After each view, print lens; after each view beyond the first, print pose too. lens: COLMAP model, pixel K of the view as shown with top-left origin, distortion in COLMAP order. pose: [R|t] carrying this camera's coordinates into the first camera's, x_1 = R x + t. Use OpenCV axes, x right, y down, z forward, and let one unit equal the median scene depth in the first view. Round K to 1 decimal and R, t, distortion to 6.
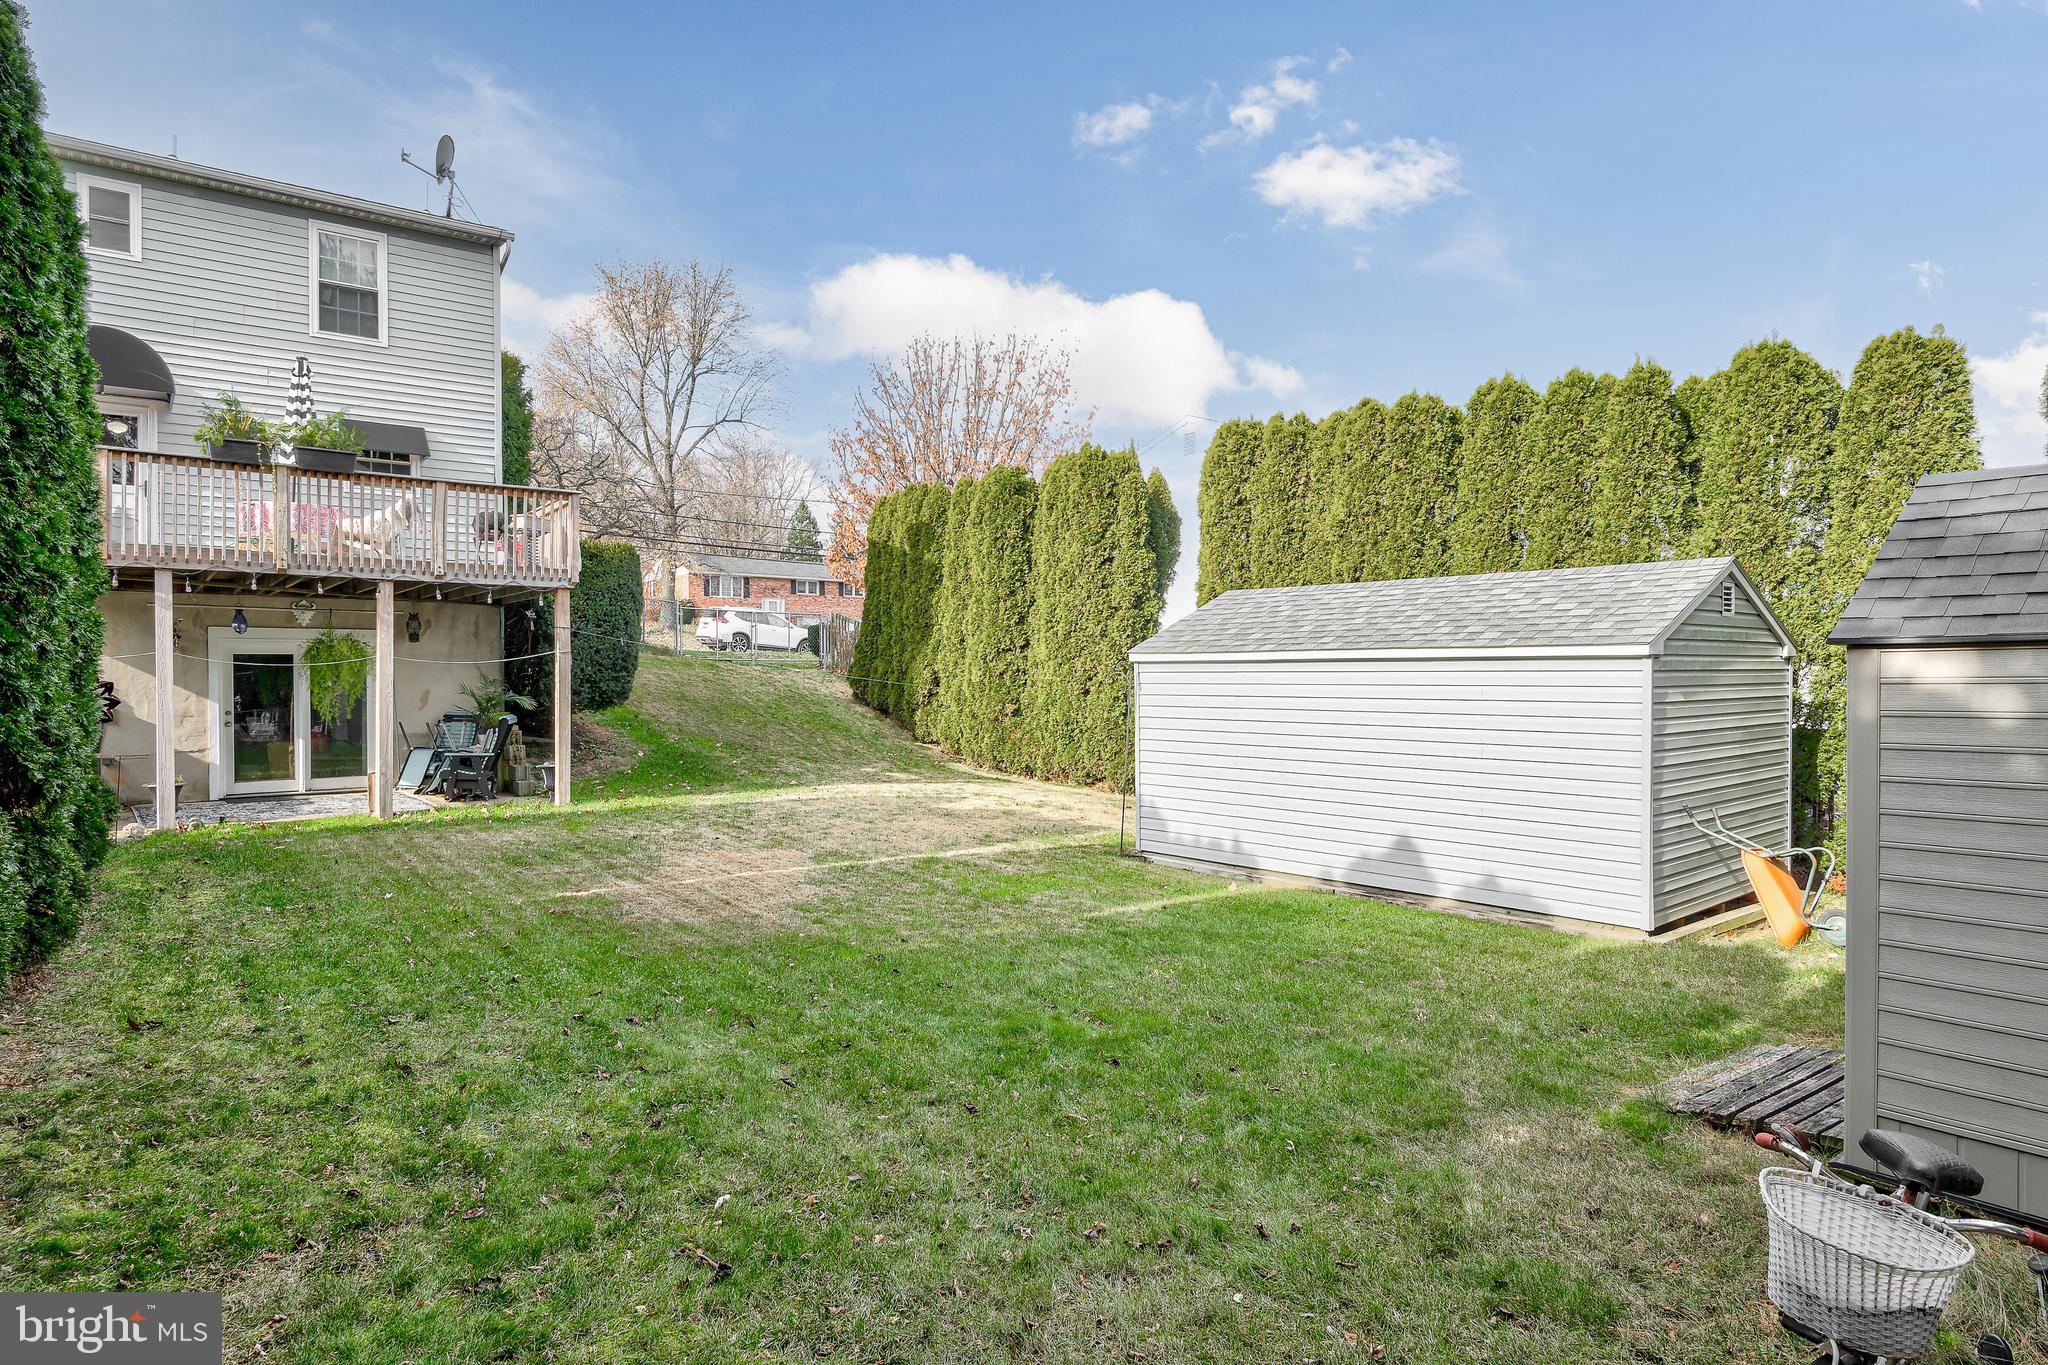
lens RADIAL K [[1233.6, 0, 1024.0], [0, 1233.6, 682.5], [0, 0, 1]] dist [0.018730, -0.000760]
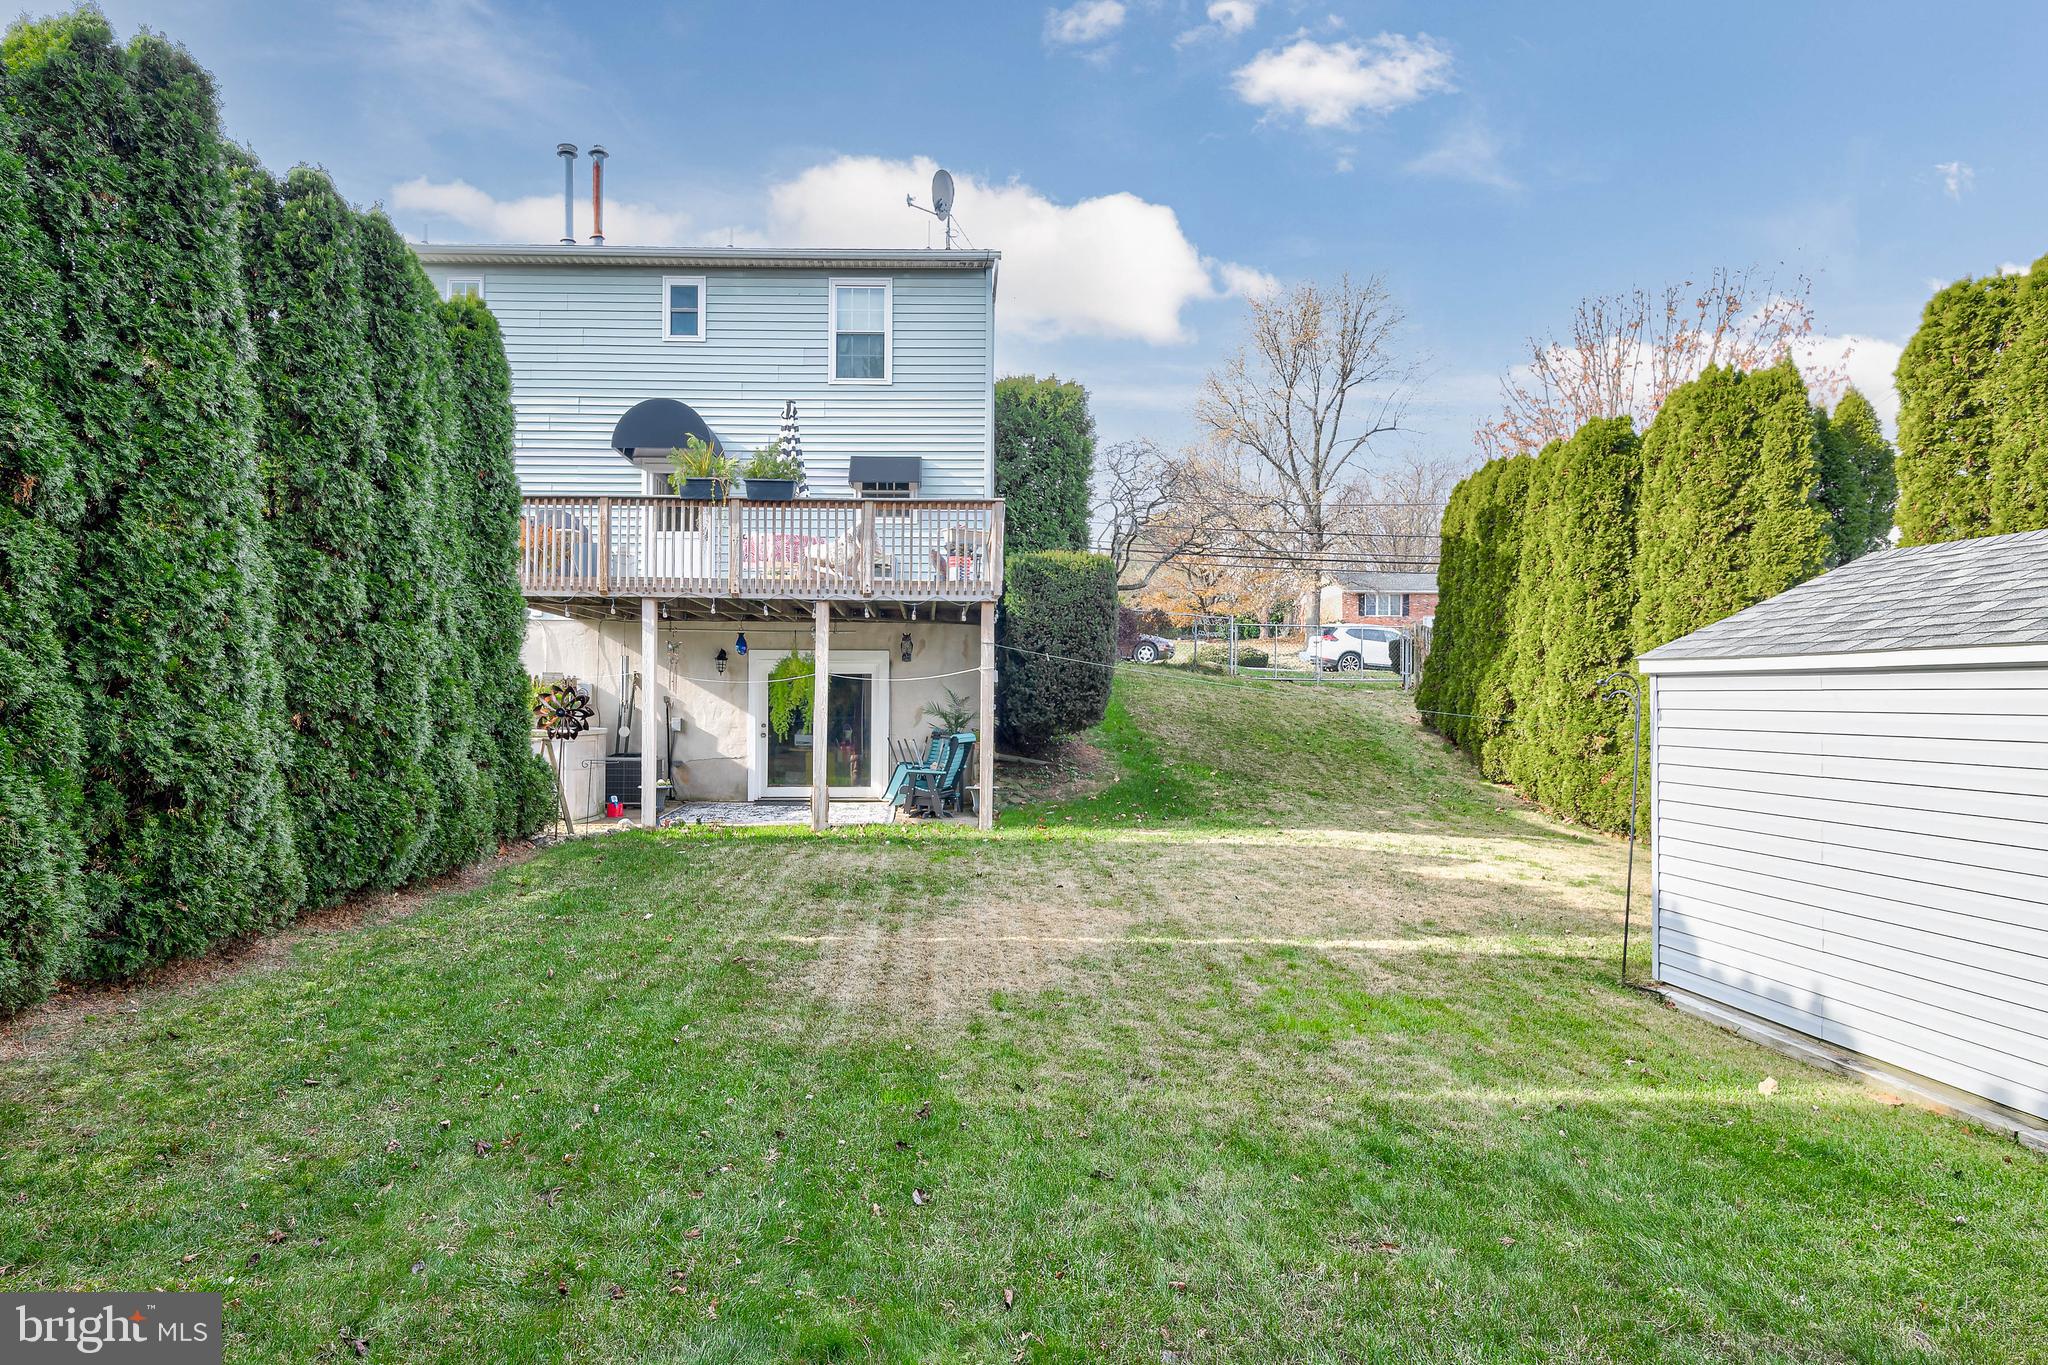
lens RADIAL K [[1130.7, 0, 1024.0], [0, 1130.7, 682.5], [0, 0, 1]] dist [0.036762, -0.035829]
pose [[0.785693, -0.002983, -0.618609, 0.146651], [-0.010458, 0.999781, -0.018103, 0.000984], [0.618528, 0.020693, 0.785490, 0.263281]]
